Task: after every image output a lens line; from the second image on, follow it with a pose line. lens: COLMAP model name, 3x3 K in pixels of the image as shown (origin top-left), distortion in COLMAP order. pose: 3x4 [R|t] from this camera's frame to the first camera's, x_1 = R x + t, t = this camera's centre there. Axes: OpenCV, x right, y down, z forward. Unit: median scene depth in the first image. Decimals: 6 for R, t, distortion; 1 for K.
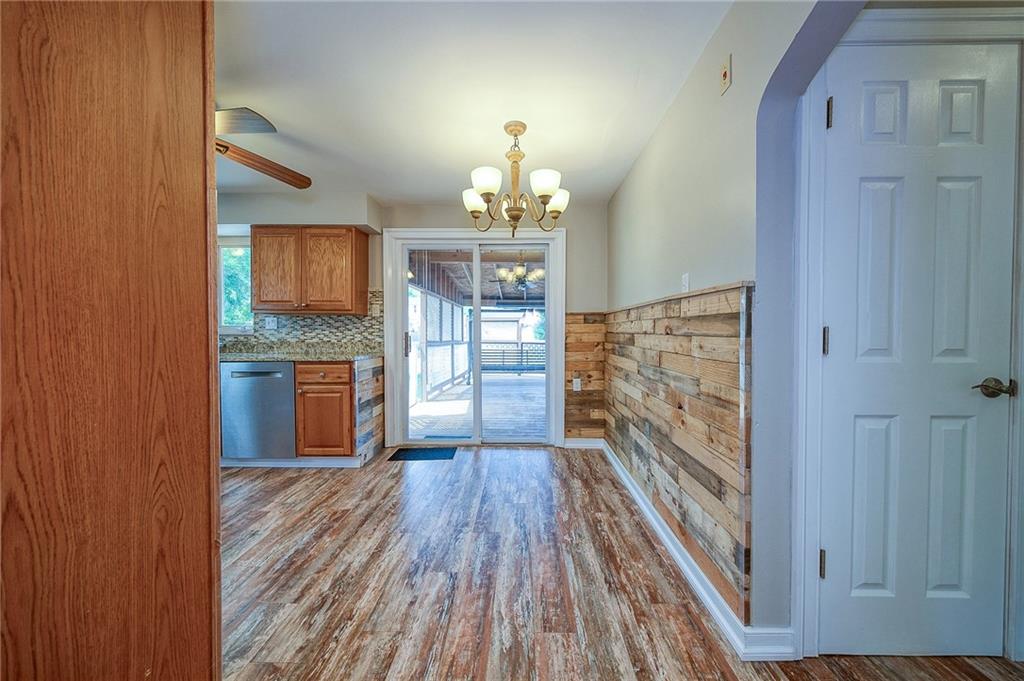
lens RADIAL K [[365.9, 0, 512.0], [0, 365.9, 340.5], [0, 0, 1]] dist [0.000845, 0.000017]
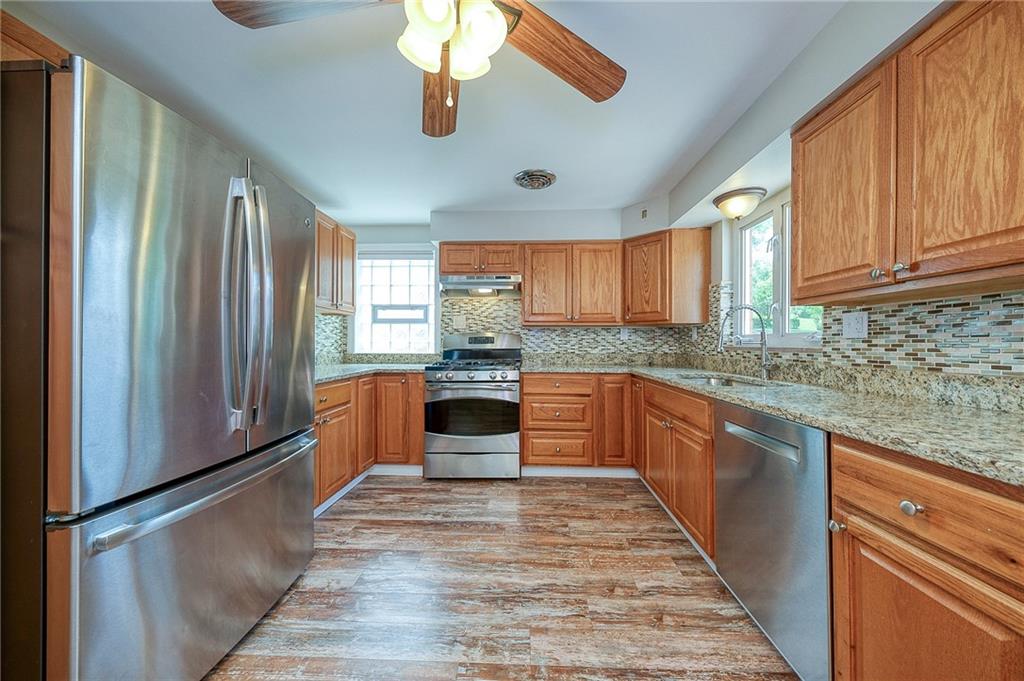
lens RADIAL K [[345.7, 0, 518.6], [0, 345.7, 340.9], [0, 0, 1]] dist [0.000169, -0.000100]
pose [[-0.008703, -0.009465, -0.999917, -0.226858], [-0.019648, 0.999764, -0.009292, -0.015887], [0.999769, 0.019565, -0.008887, 0.610628]]
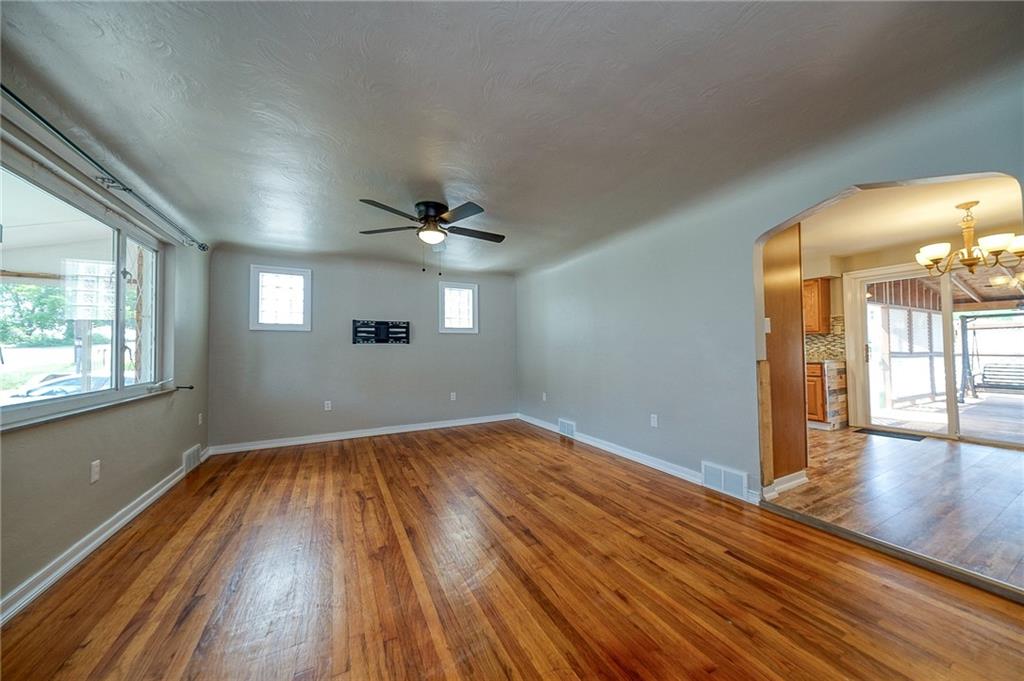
lens RADIAL K [[345.7, 0, 518.6], [0, 345.7, 340.9], [0, 0, 1]] dist [0.000169, -0.000100]
pose [[0.492233, -0.027475, -0.870030, 0.195994], [-0.003956, 0.999421, -0.033800, 0.012841], [0.870455, 0.020079, 0.491839, -0.772752]]
